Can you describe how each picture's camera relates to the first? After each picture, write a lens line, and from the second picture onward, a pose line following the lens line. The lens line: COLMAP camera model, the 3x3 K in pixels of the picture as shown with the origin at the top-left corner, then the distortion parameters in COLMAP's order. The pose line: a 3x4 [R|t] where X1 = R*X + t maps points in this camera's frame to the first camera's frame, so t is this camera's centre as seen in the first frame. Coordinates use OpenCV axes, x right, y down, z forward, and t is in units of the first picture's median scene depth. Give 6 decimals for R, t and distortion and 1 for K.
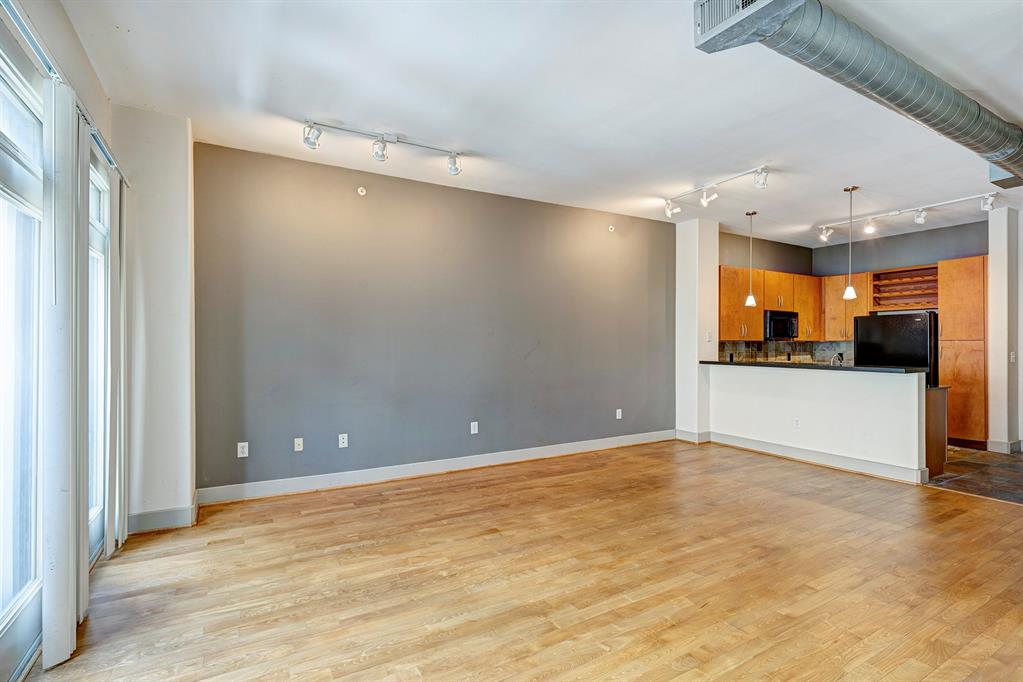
lens RADIAL K [[480.6, 0, 503.9], [0, 480.6, 343.7], [0, 0, 1]] dist [0.002782, 0.000209]
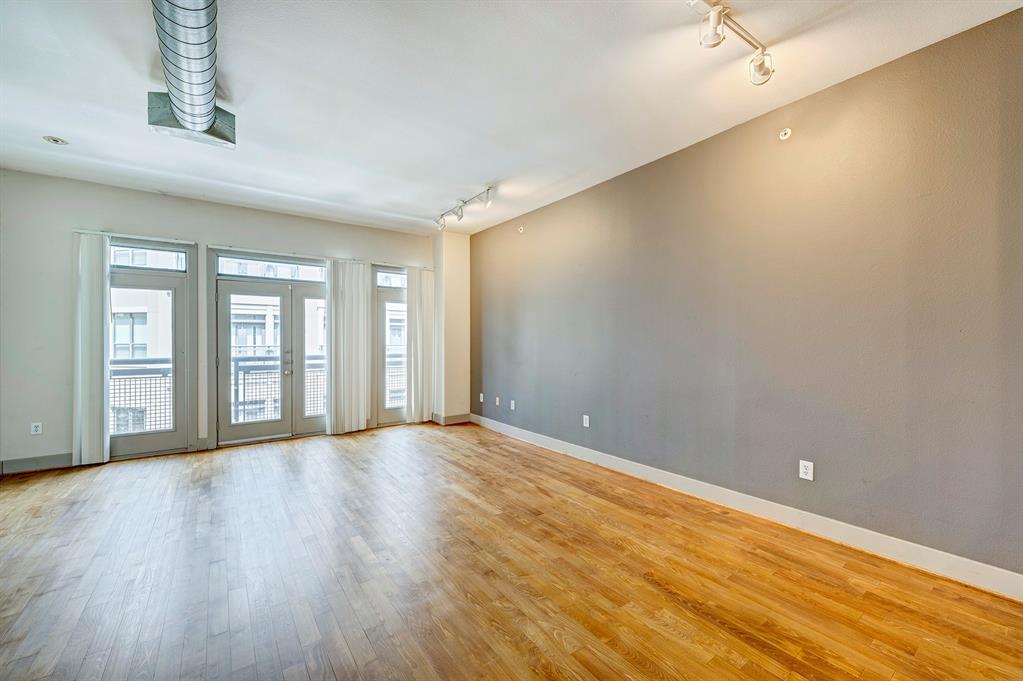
lens RADIAL K [[395.9, 0, 510.9], [0, 395.9, 342.0], [0, 0, 1]] dist [0.001687, 0.000687]
pose [[0.134271, 0.006615, -0.990923, 0.872649], [-0.004800, 0.999970, 0.006025, 0.002606], [0.990933, 0.003947, 0.134298, 0.843913]]
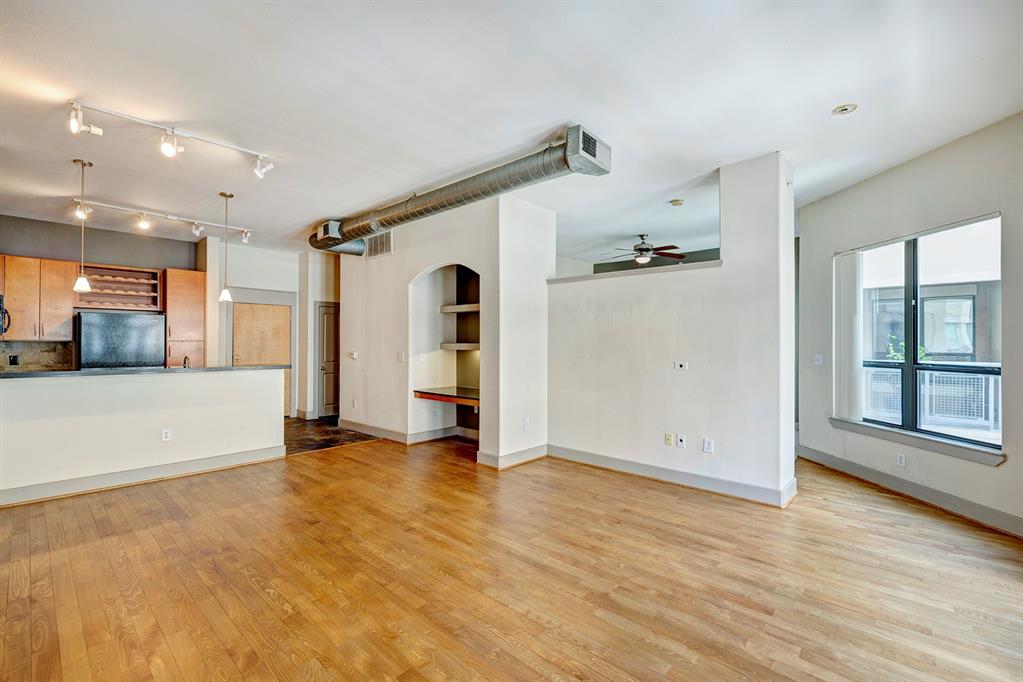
lens RADIAL K [[449.4, 0, 509.6], [0, 449.4, 341.1], [0, 0, 1]] dist [0.001162, 0.001623]
pose [[-0.320974, 0.004526, 0.947077, -0.435342], [-0.003467, 0.999976, -0.005954, -0.004101], [-0.947082, -0.005195, -0.320951, 0.818304]]
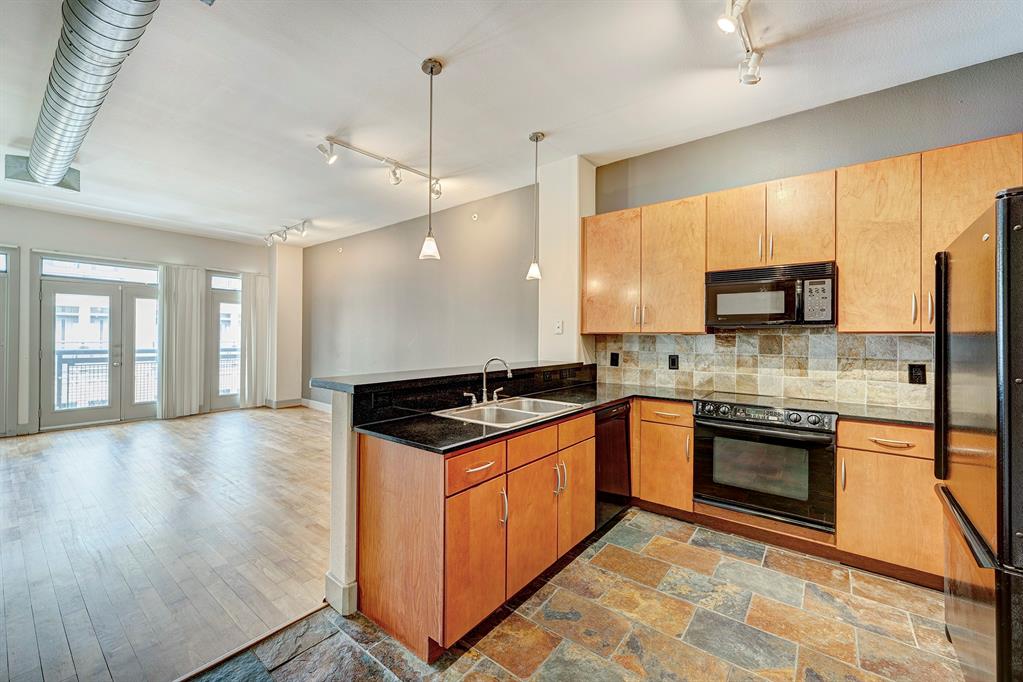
lens RADIAL K [[395.9, 0, 490.4], [0, 395.9, 335.2], [0, 0, 1]] dist [0.001687, 0.000687]
pose [[0.383605, -0.002368, -0.923494, 1.319646], [-0.010044, 0.999927, -0.006736, 0.003960], [0.923443, 0.011860, 0.383553, 0.987595]]
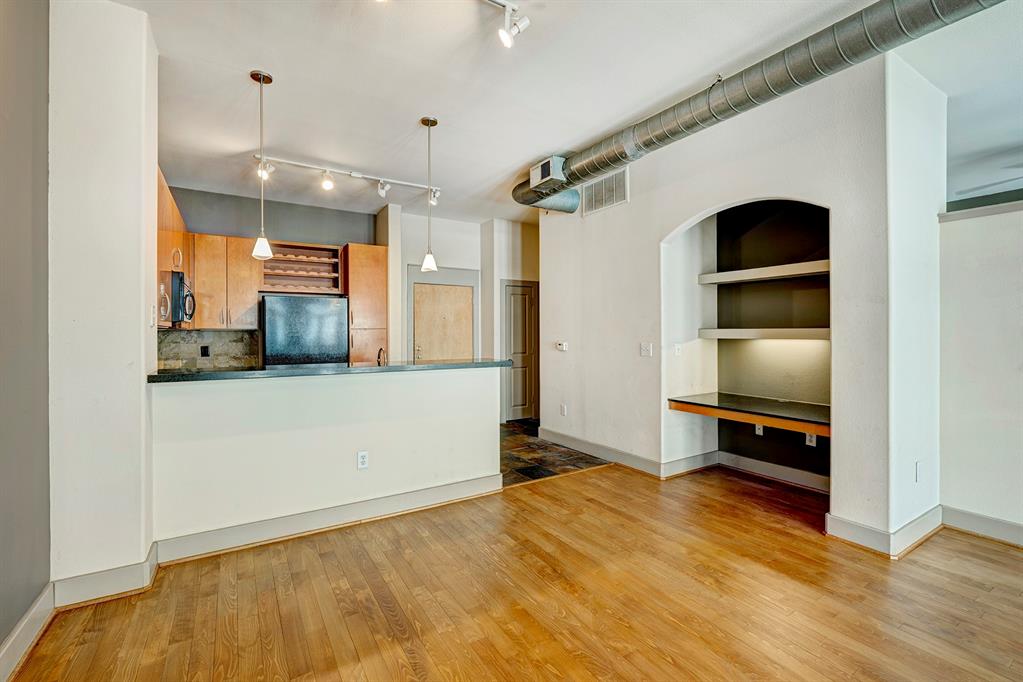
lens RADIAL K [[449.4, 0, 514.5], [0, 449.4, 334.0], [0, 0, 1]] dist [0.001162, 0.001623]
pose [[-0.063764, -0.003142, 0.997960, 0.028663], [0.002000, 0.999993, 0.003276, 0.001410], [-0.997963, 0.002205, -0.063757, 1.021882]]
